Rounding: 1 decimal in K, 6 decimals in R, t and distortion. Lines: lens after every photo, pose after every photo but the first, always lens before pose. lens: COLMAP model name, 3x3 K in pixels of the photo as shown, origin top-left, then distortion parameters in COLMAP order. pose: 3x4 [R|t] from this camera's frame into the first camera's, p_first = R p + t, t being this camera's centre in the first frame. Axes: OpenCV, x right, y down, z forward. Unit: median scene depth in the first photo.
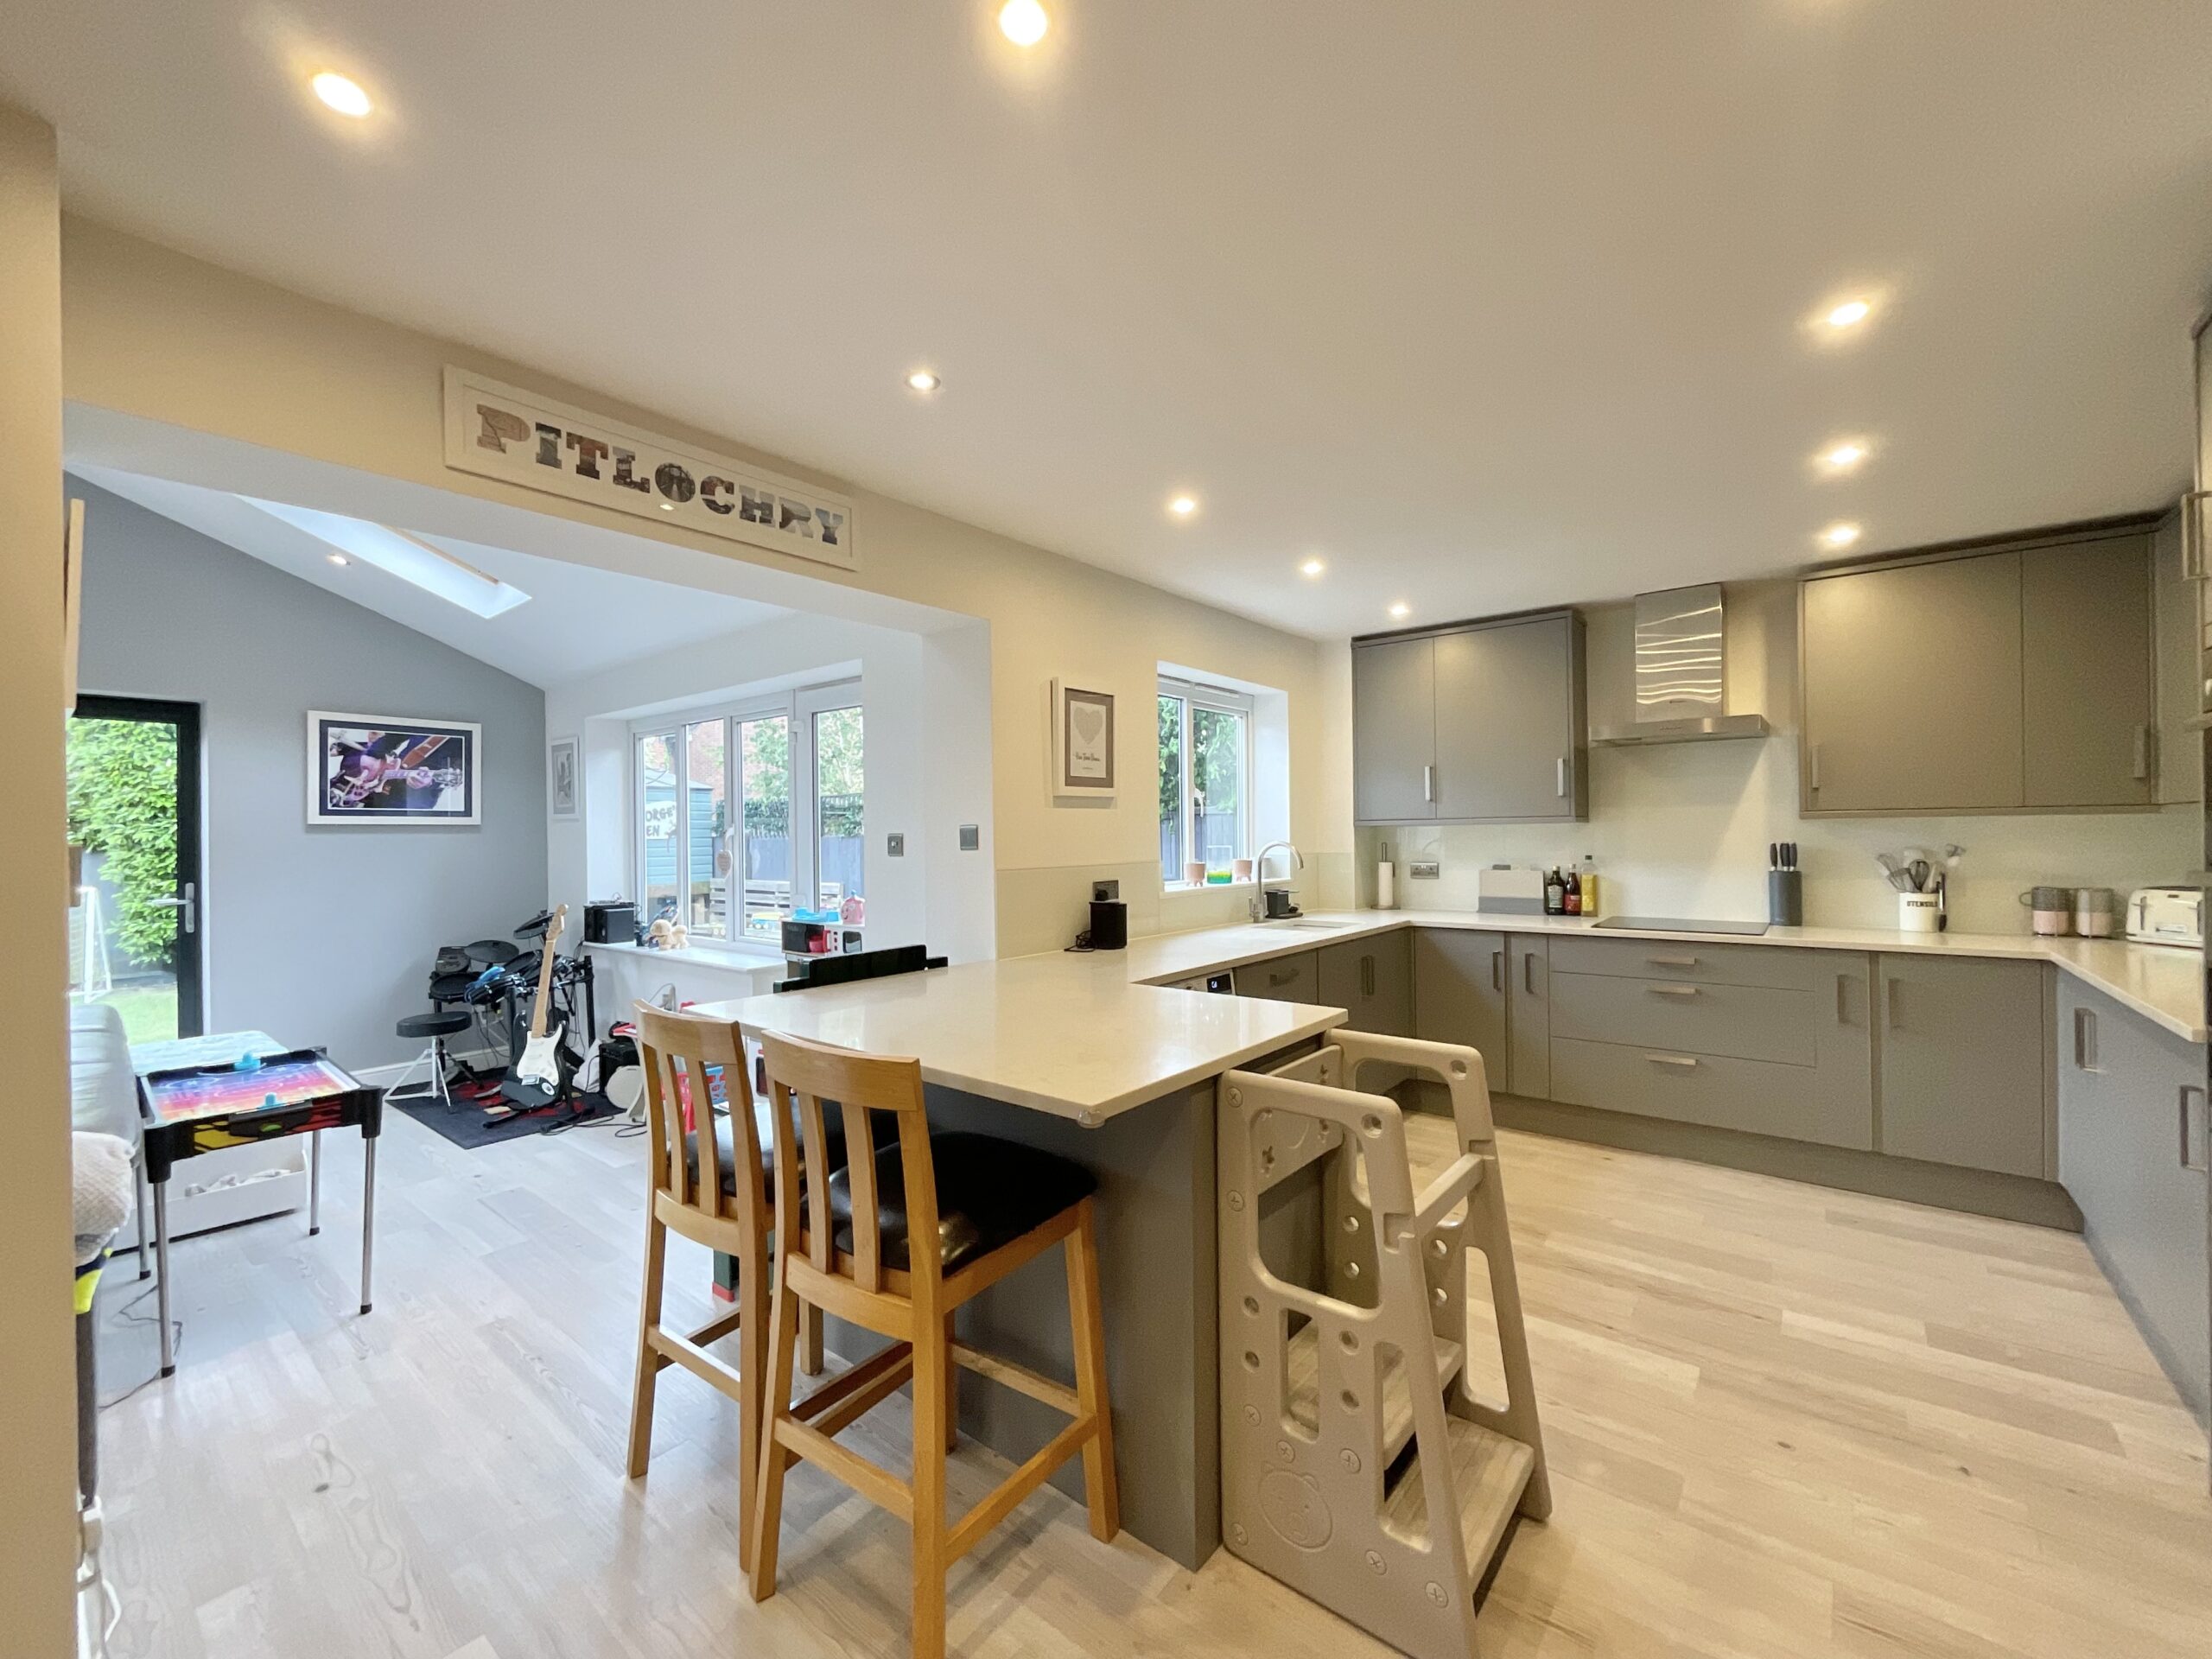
lens RADIAL K [[902.6, 0, 1106.0], [0, 902.6, 829.5], [0, 0, 1]] dist [-0.004446, 0.003623]
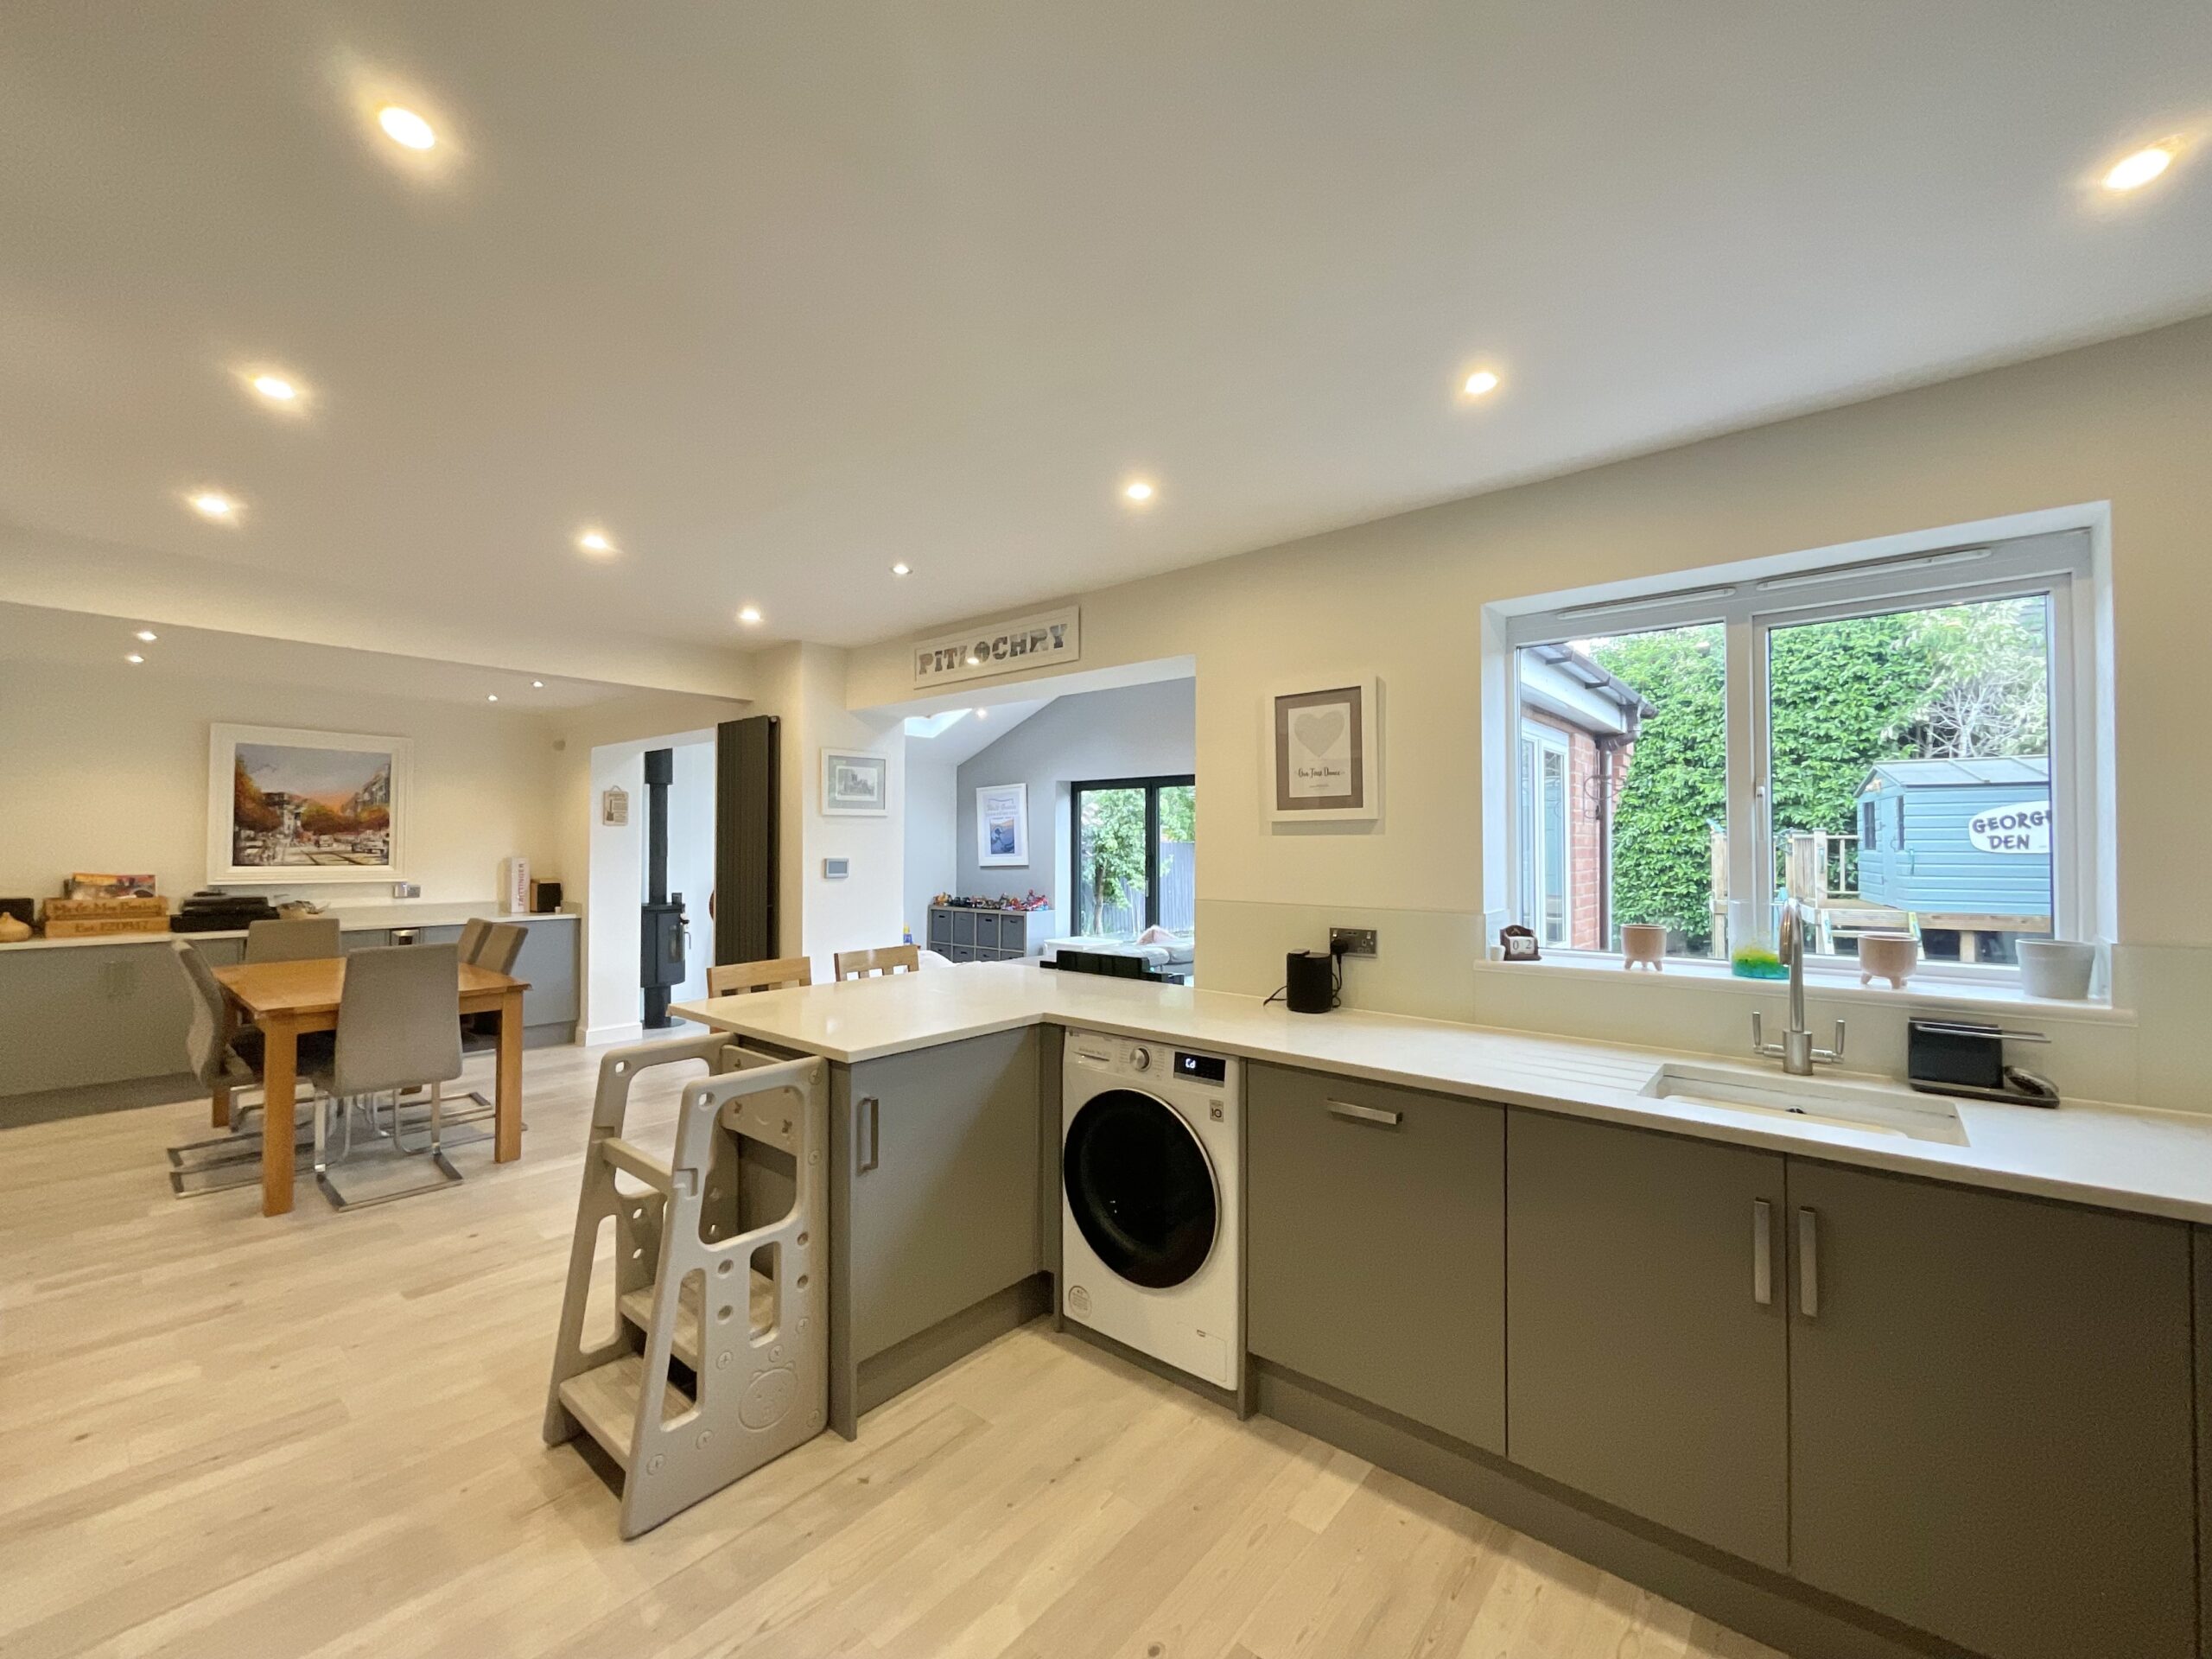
lens RADIAL K [[902.6, 0, 1106.0], [0, 902.6, 829.5], [0, 0, 1]] dist [-0.004446, 0.003623]
pose [[-0.019020, -0.006253, -0.999800, 0.619237], [0.003980, 0.999972, -0.006330, -0.019118], [0.999811, -0.004100, -0.018994, 0.641506]]
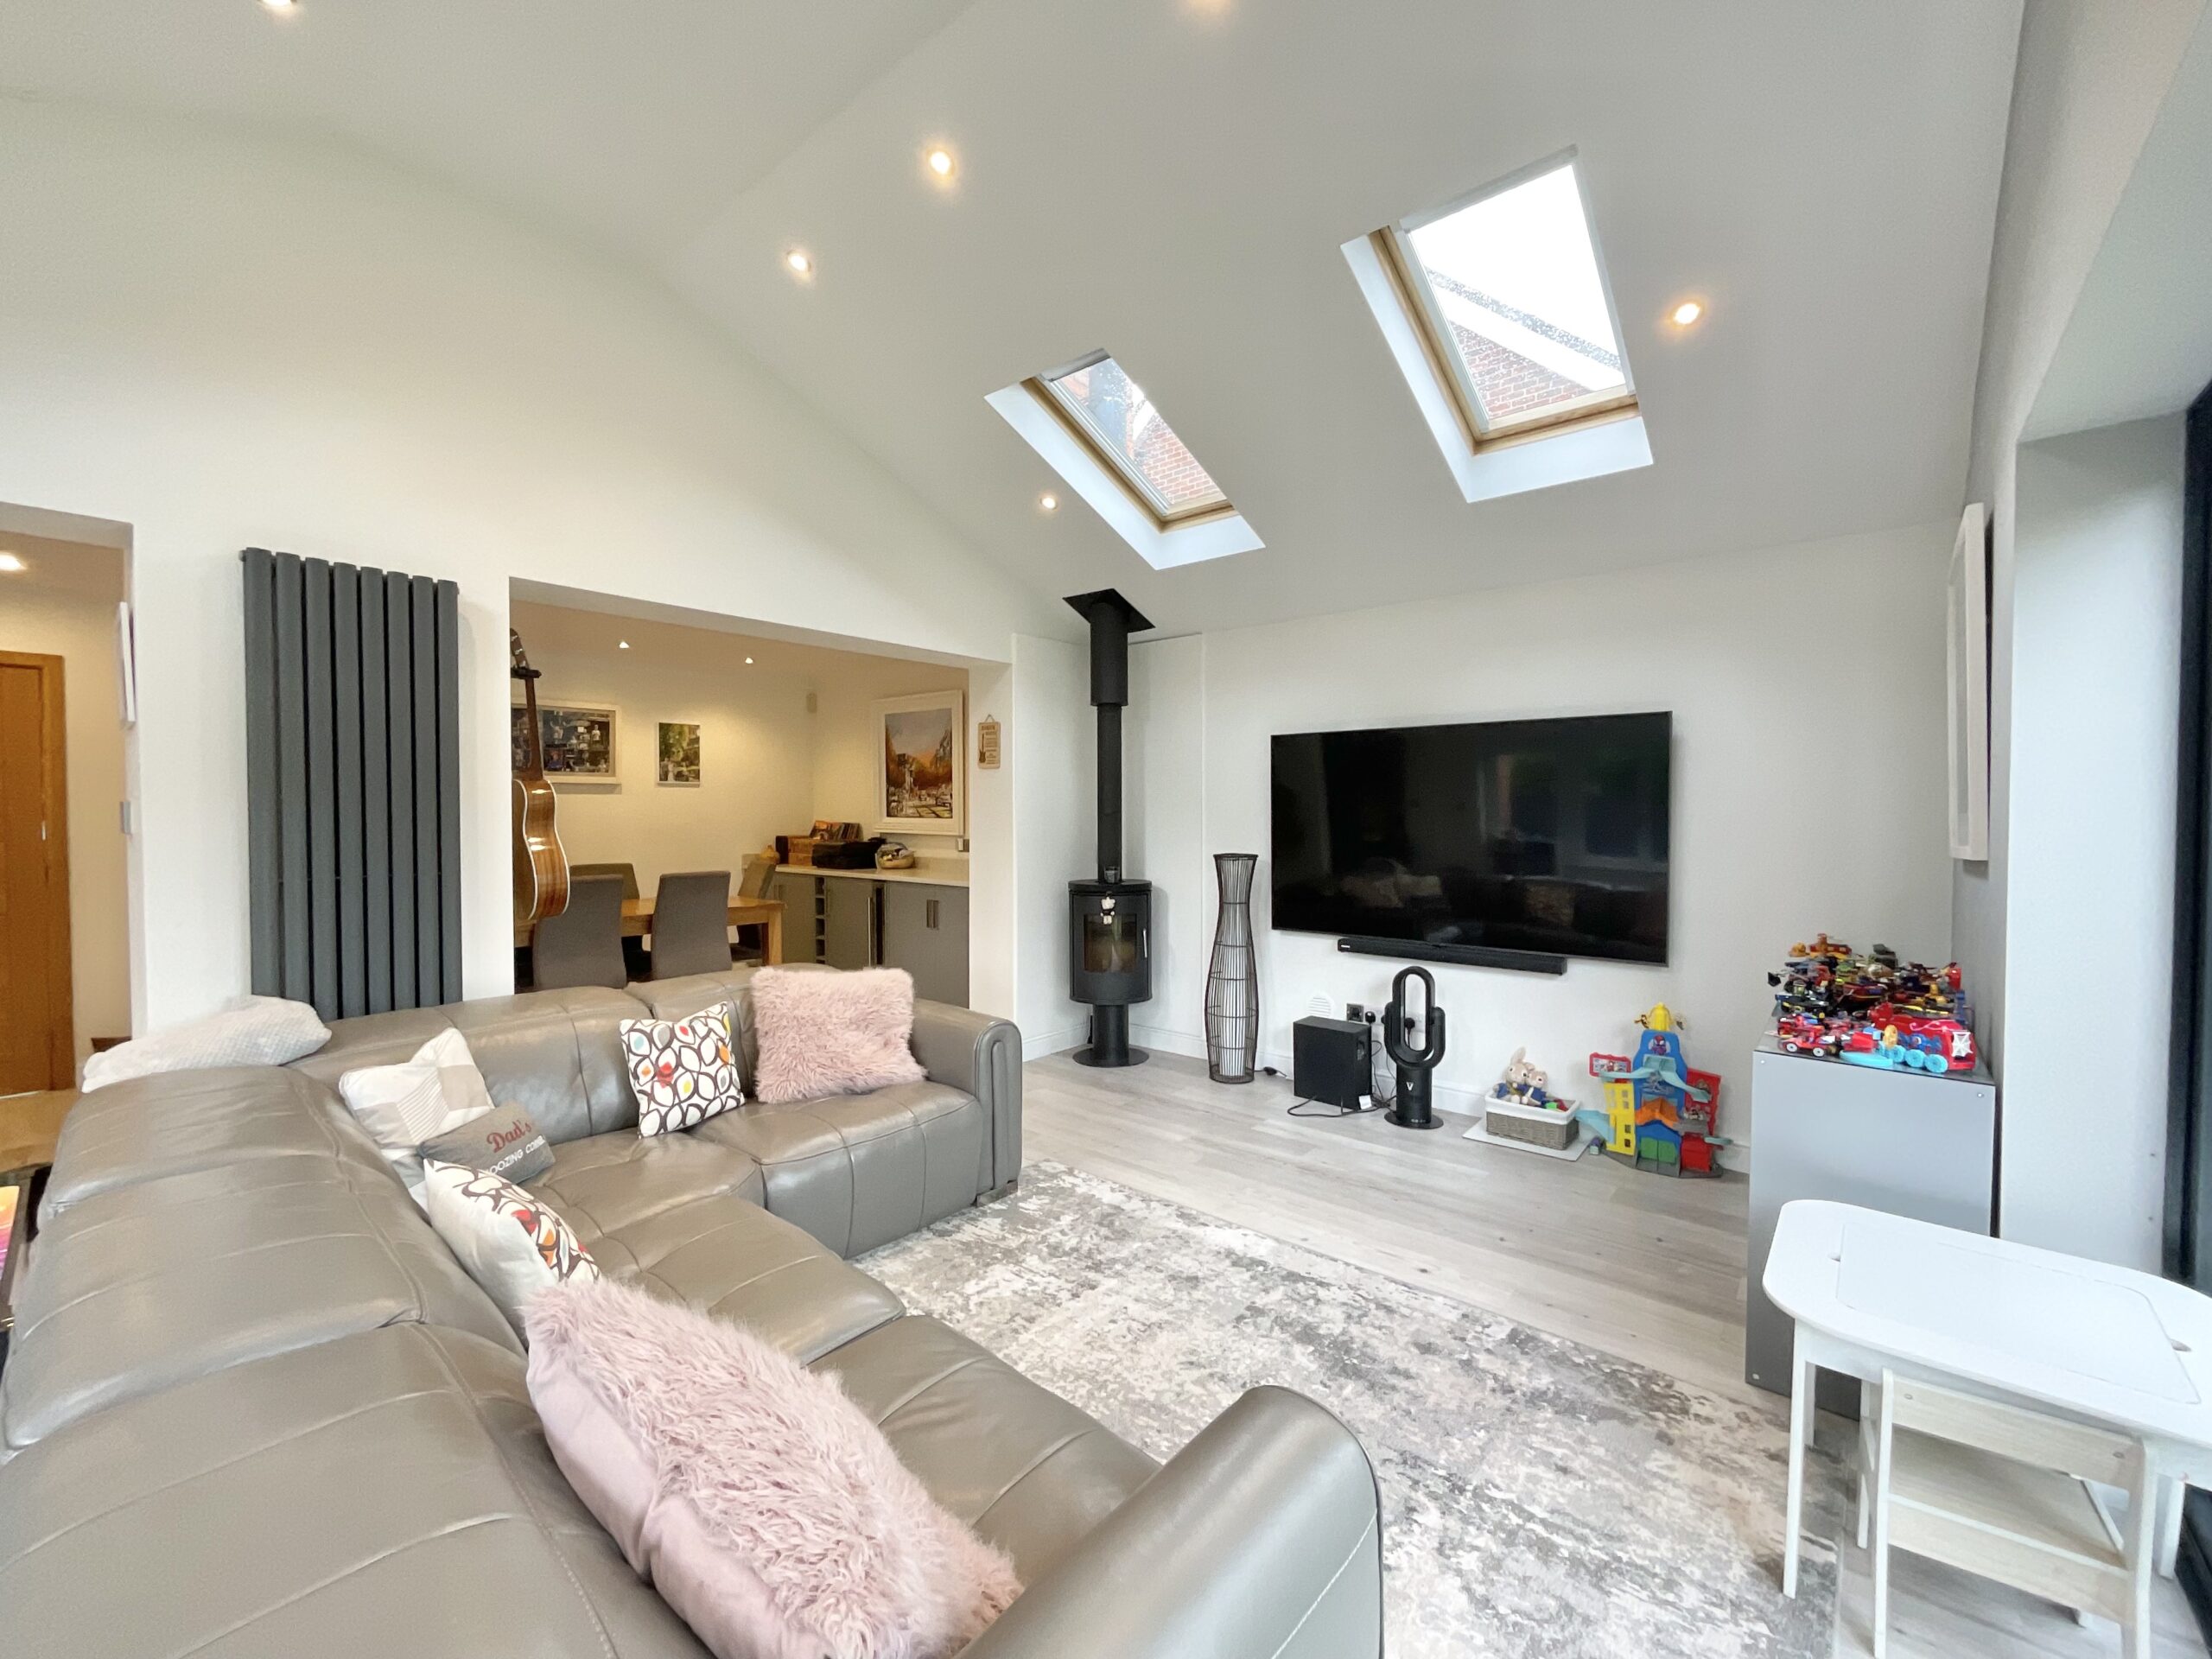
lens RADIAL K [[902.6, 0, 1106.0], [0, 902.6, 829.5], [0, 0, 1]] dist [-0.004446, 0.003623]
pose [[-0.999634, 0.010211, 0.025037, -1.040005], [0.010585, 0.999834, 0.014841, 0.021790], [-0.024882, 0.015101, -0.999576, 0.910933]]
